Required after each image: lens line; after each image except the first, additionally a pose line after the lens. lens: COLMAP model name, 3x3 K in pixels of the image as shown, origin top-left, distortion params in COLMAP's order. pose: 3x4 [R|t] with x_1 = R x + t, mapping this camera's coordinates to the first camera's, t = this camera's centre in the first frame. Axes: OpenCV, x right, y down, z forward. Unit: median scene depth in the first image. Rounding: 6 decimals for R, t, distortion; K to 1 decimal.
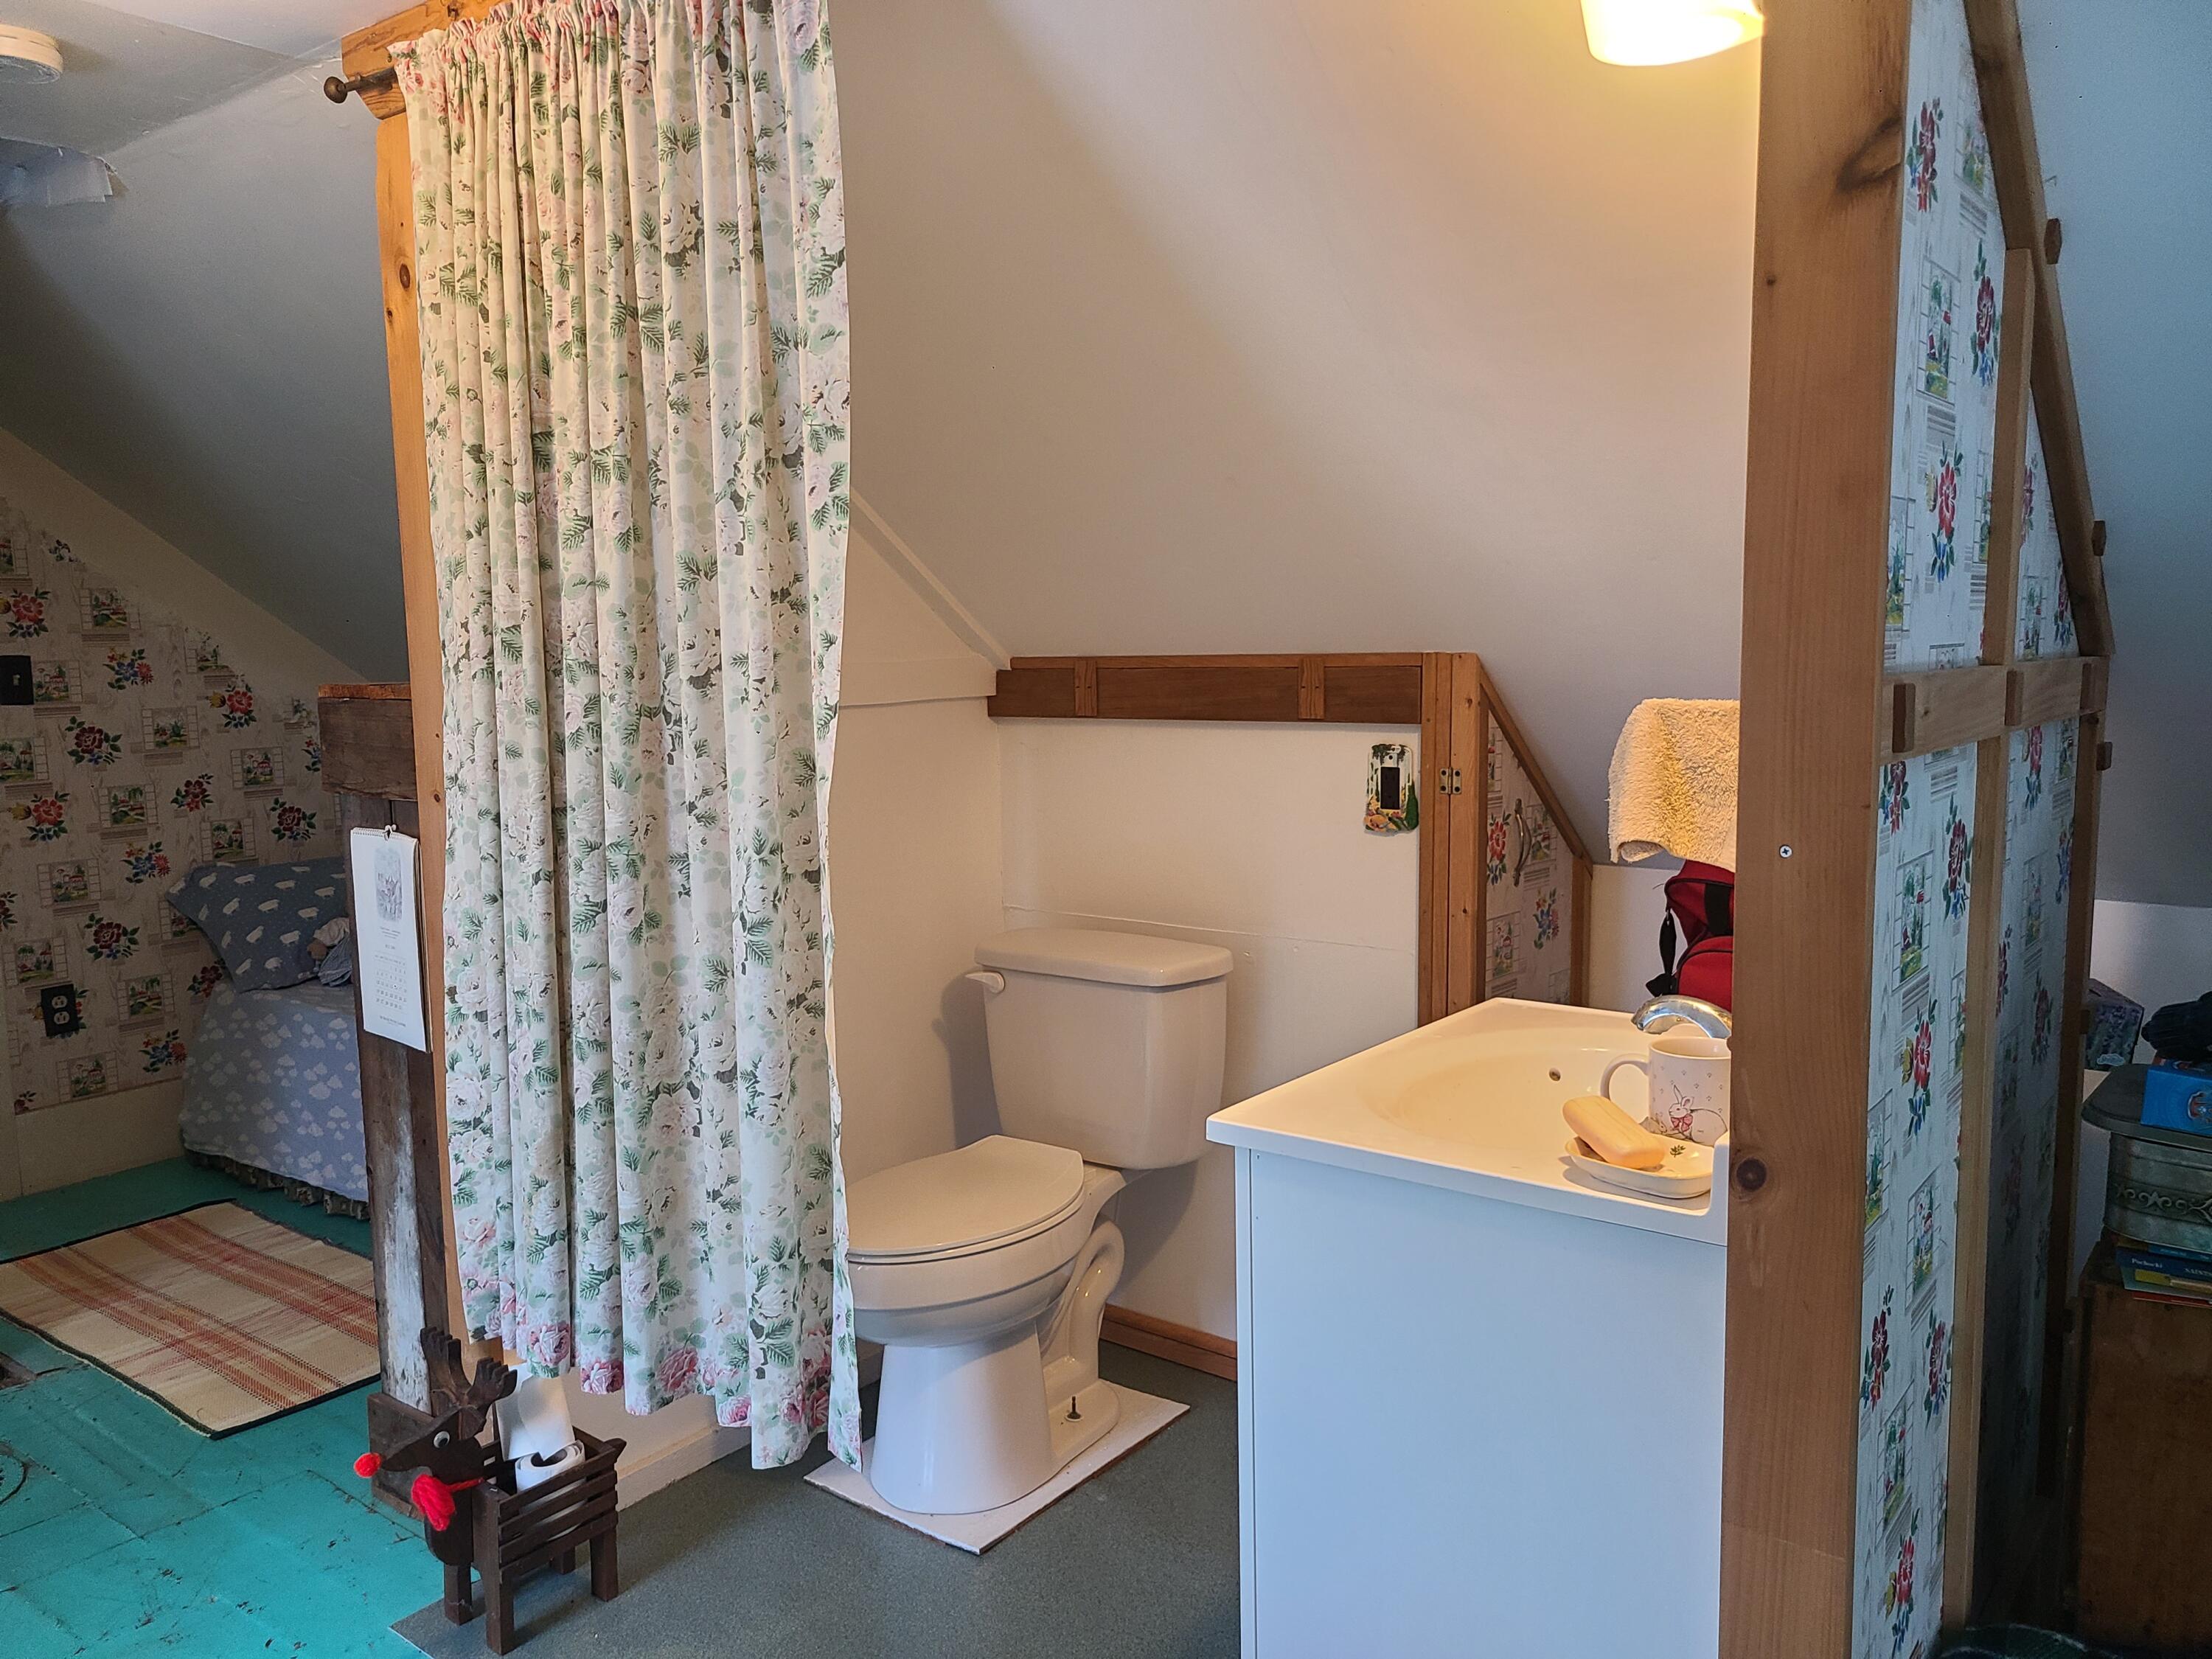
lens RADIAL K [[1647.5, 0, 1103.2], [0, 1647.5, 825.2], [0, 0, 1]] dist [0.046960, -0.027762]
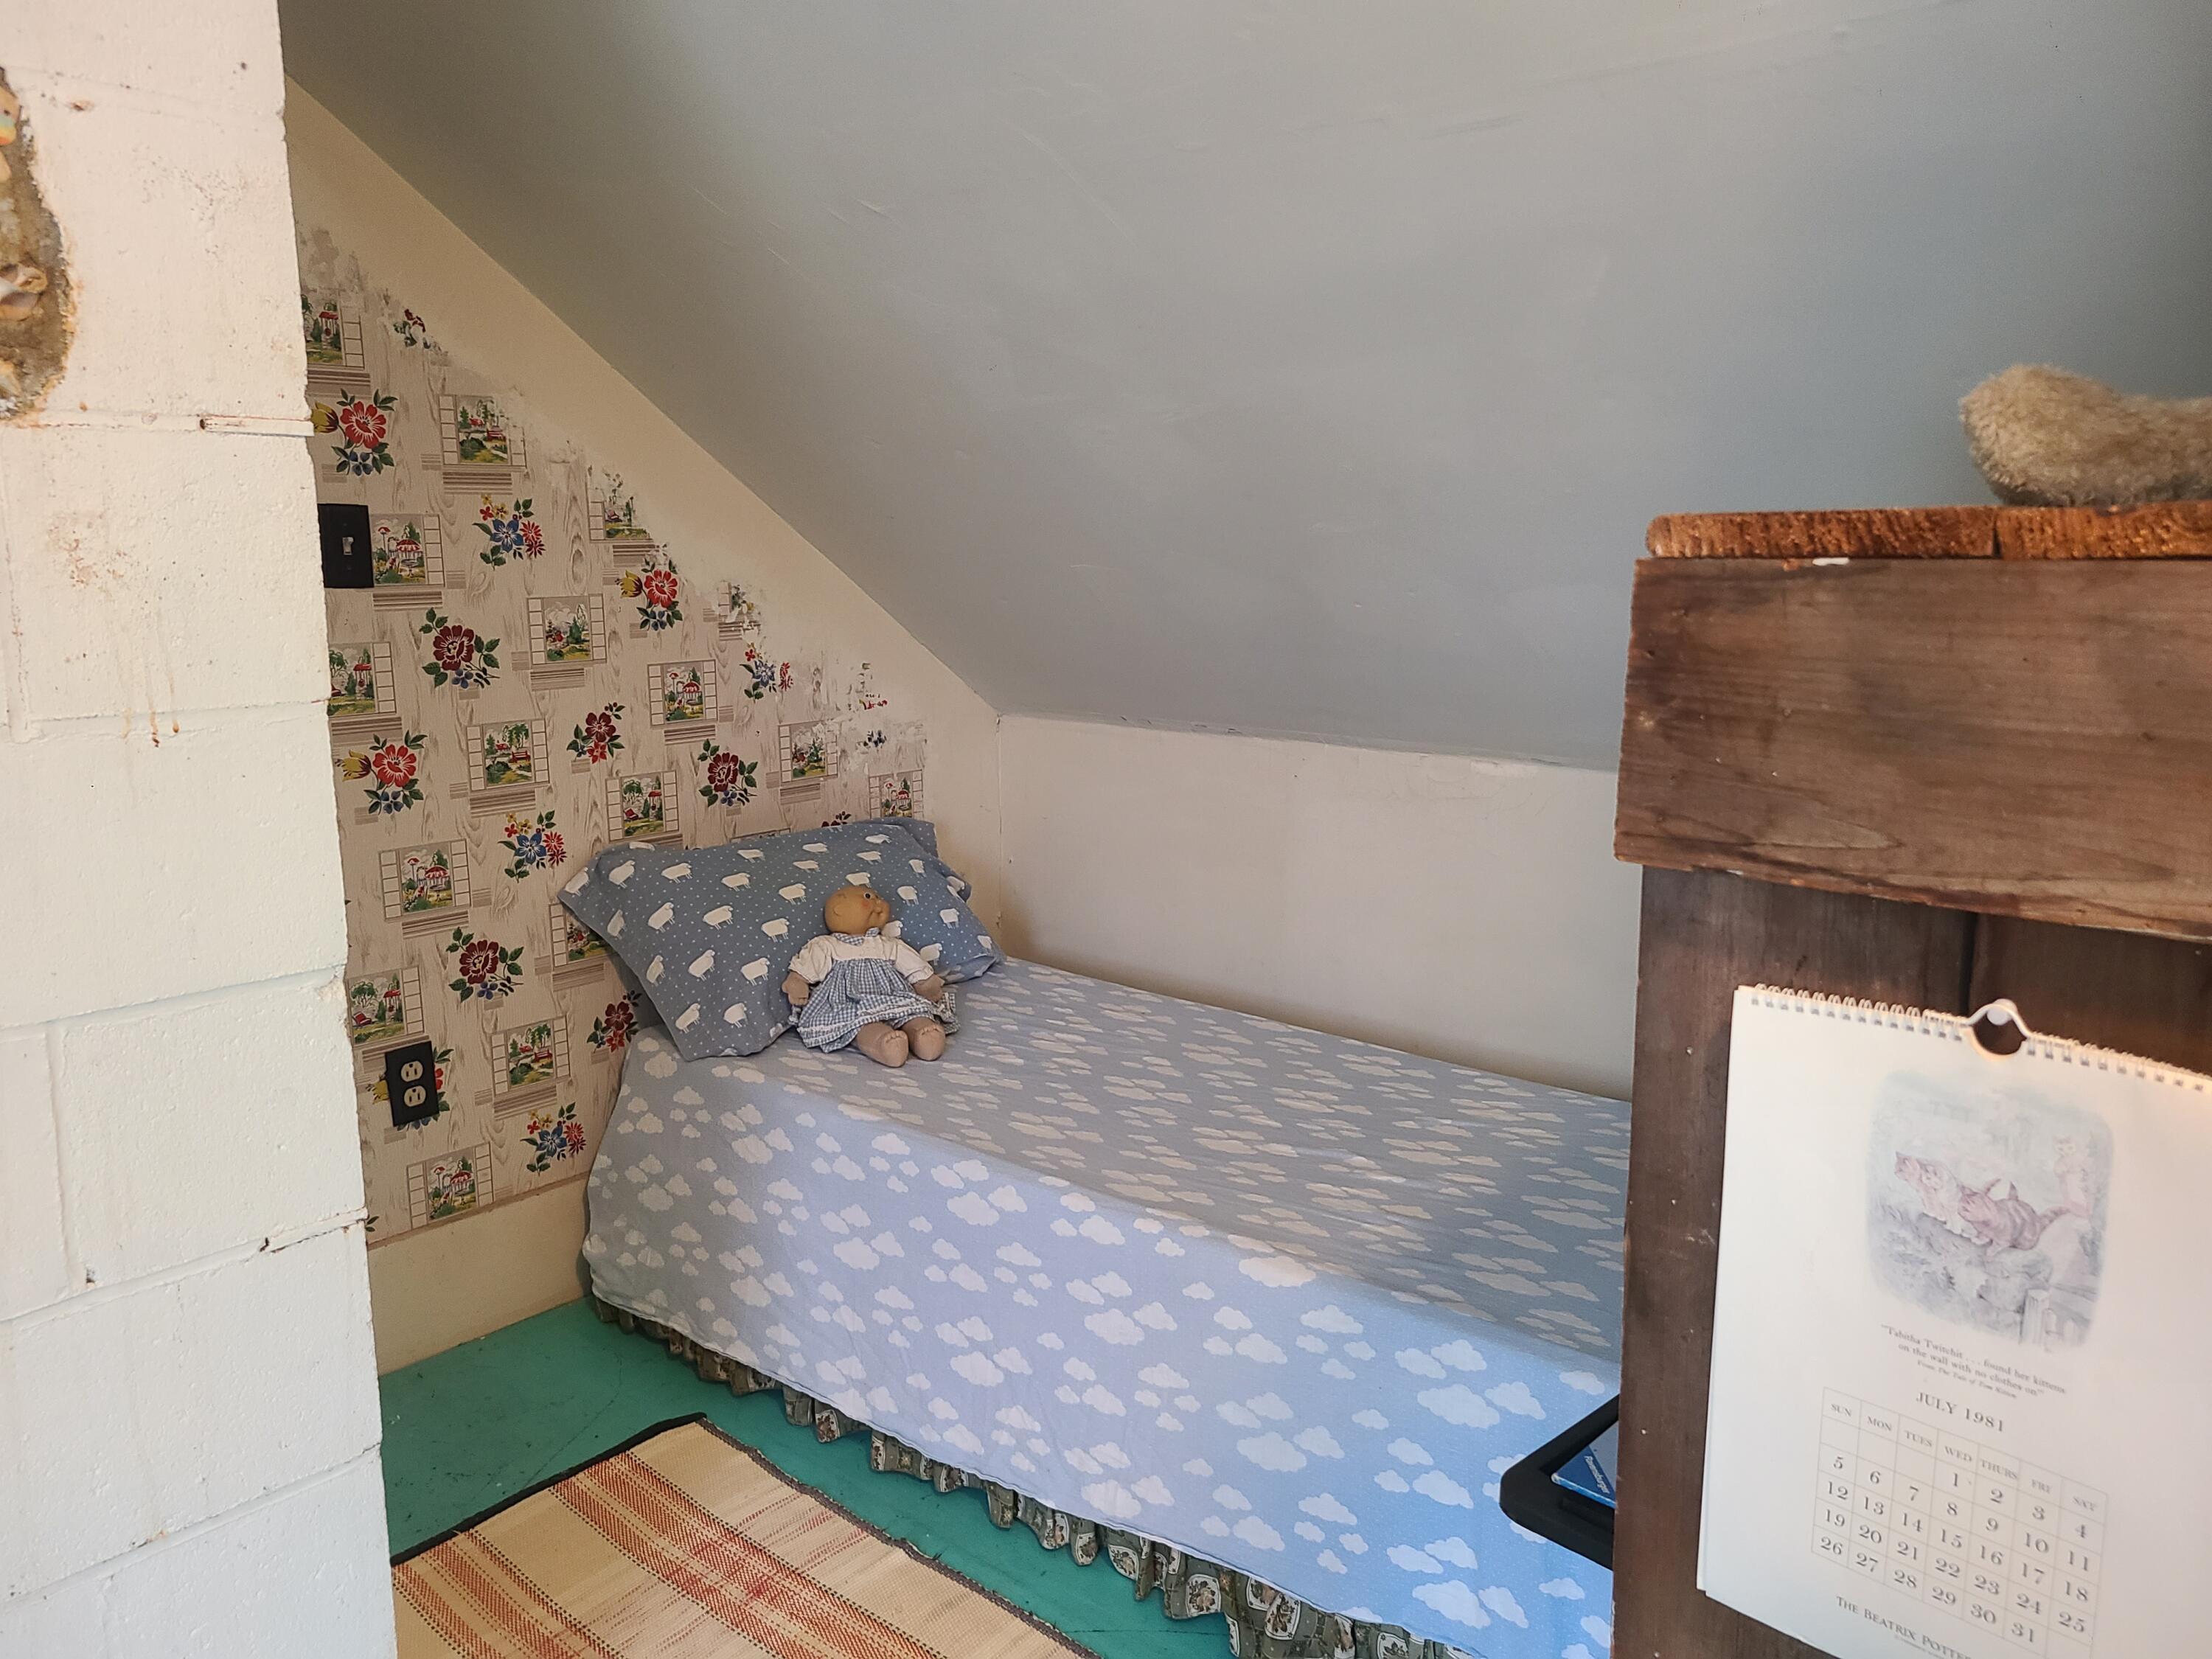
lens RADIAL K [[1647.5, 0, 1109.1], [0, 1647.5, 824.9], [0, 0, 1]] dist [0.046960, -0.027762]
pose [[0.997456, 0.020976, -0.068125, -0.321032], [-0.017007, 0.998152, 0.058333, -0.025370], [0.069223, -0.057026, 0.995970, 0.402464]]
